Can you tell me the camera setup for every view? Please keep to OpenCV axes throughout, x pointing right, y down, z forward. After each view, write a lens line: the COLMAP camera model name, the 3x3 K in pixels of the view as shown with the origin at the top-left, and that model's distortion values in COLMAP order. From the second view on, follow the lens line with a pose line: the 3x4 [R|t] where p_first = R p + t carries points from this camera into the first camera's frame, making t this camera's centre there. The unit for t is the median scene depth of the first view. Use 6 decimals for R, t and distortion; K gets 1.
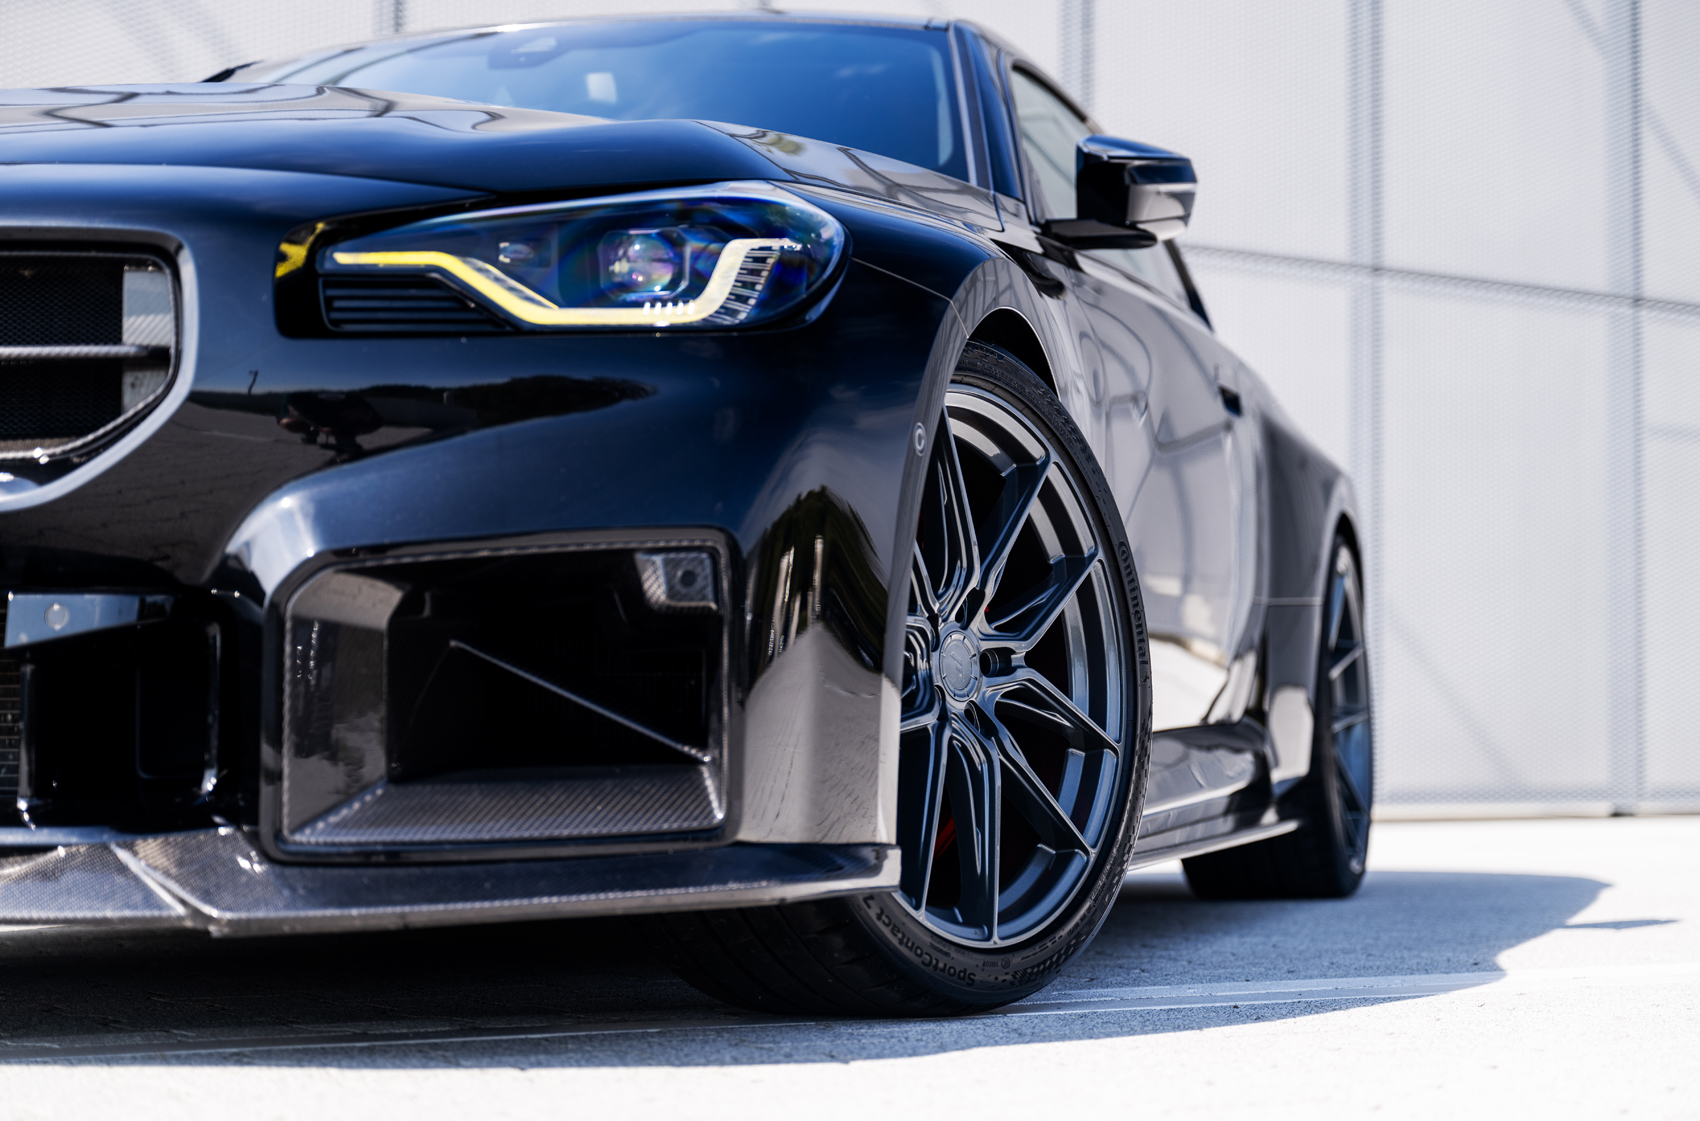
lens RADIAL K [[3178.4, 0, 850.0], [0, 3178.4, 560.5], [0, 0, 1]] dist [-0.395659, -0.026079]
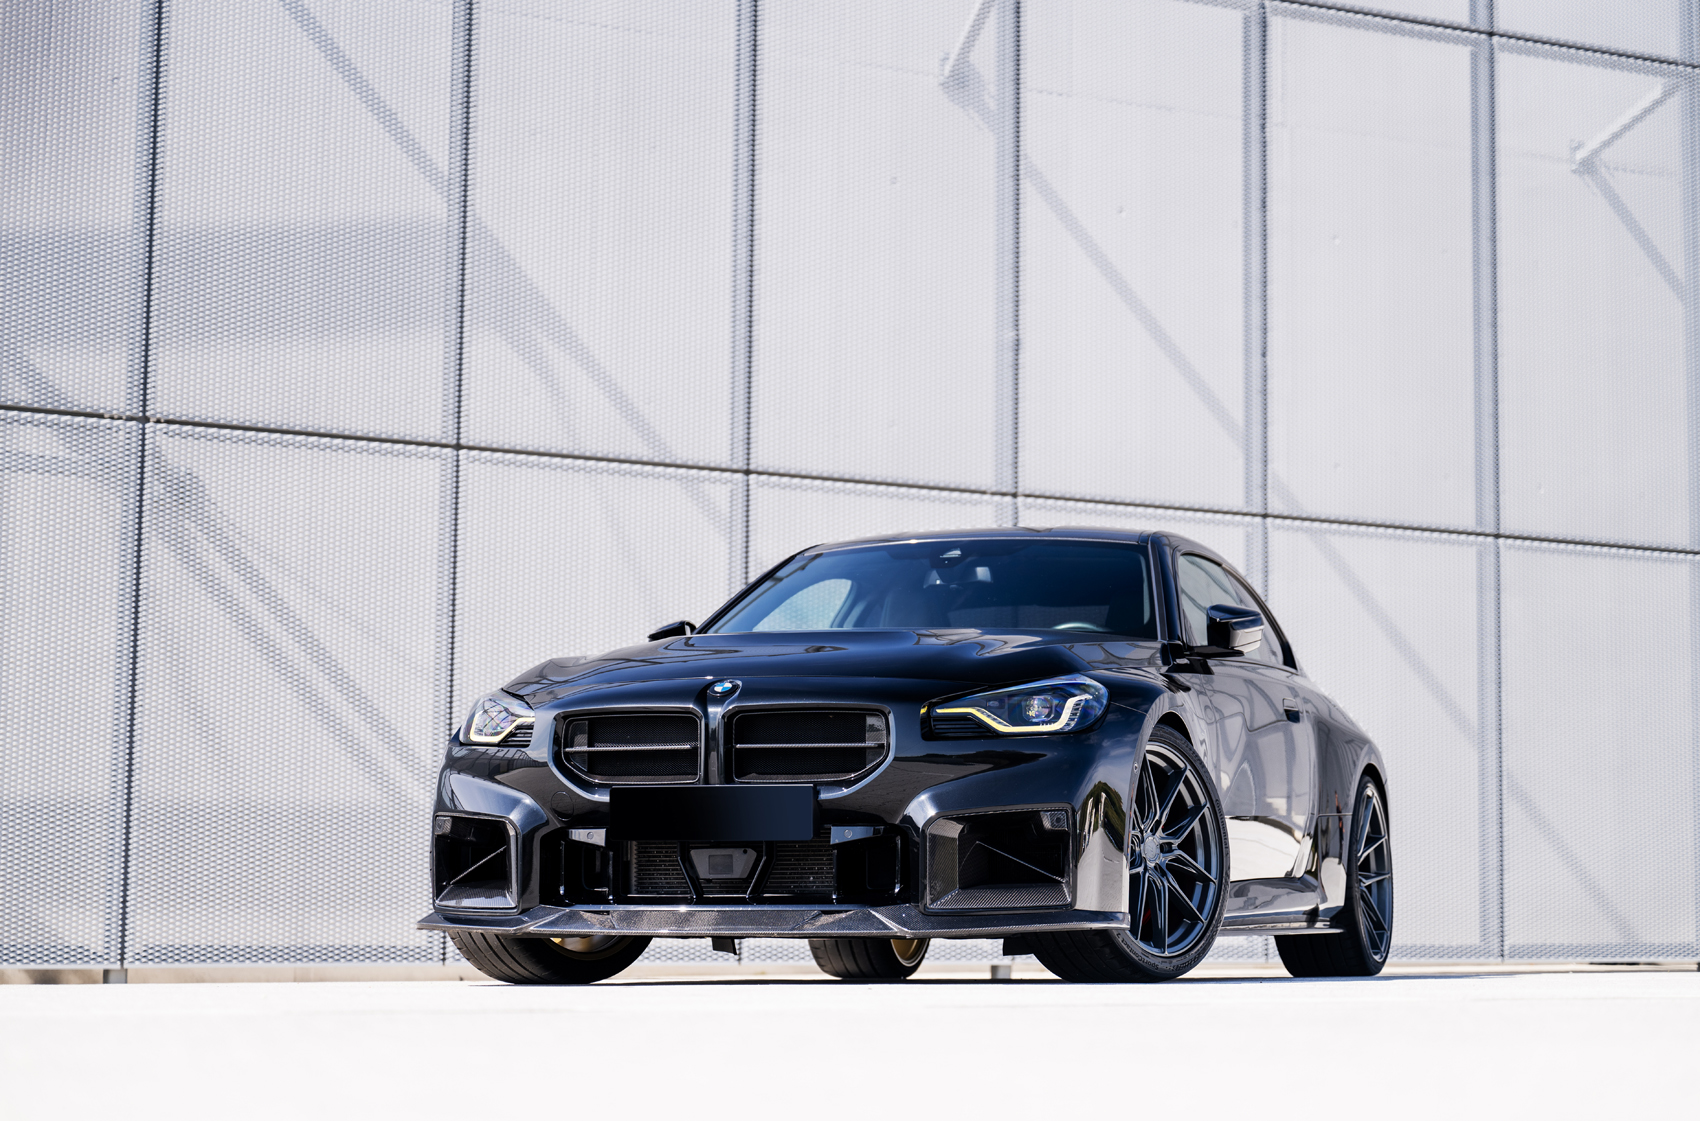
lens RADIAL K [[3321.1, 0, 850.0], [0, 3321.1, 560.5], [0, 0, 1]] dist [0.145753, 0.415814]
pose [[0.997914, -0.005171, -0.064345, -0.035890], [0.001990, 0.998777, -0.049407, -0.069180], [0.064522, 0.049176, 0.996704, -1.757752]]
